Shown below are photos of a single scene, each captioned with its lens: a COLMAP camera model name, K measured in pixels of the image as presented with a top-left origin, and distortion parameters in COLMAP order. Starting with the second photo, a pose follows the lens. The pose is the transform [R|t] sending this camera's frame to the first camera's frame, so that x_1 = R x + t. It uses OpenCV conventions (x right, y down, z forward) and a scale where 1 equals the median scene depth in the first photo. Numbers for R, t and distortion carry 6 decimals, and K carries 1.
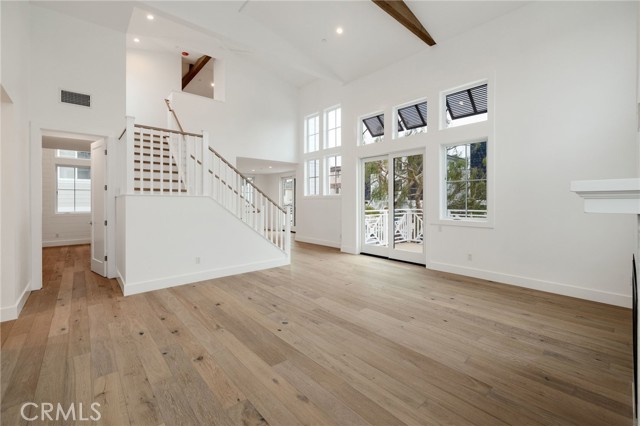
lens RADIAL K [[267.3, 0, 320.0], [0, 267.3, 213.0], [0, 0, 1]] dist [0.001854, 0.000176]
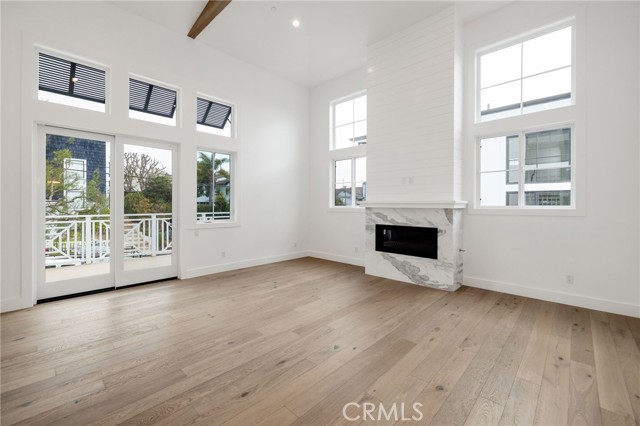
lens RADIAL K [[271.2, 0, 320.0], [0, 271.2, 213.0], [0, 0, 1]] dist [0.000654, -0.000006]
pose [[-0.086806, -0.028159, 0.995827, -0.910098], [0.038645, 0.998753, 0.031611, -0.043929], [-0.995475, 0.041228, -0.085610, 1.030937]]
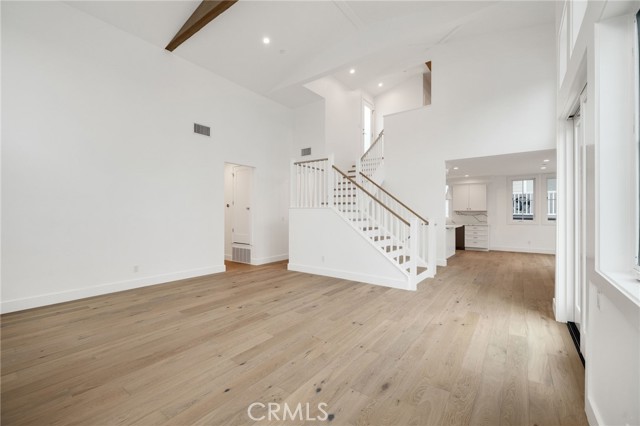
lens RADIAL K [[271.2, 0, 320.0], [0, 271.2, 213.0], [0, 0, 1]] dist [0.000654, -0.000006]
pose [[0.203636, 0.002519, -0.979043, 1.102620], [-0.040391, 0.999167, -0.005830, -0.035501], [0.978213, 0.040731, 0.203568, 1.012243]]
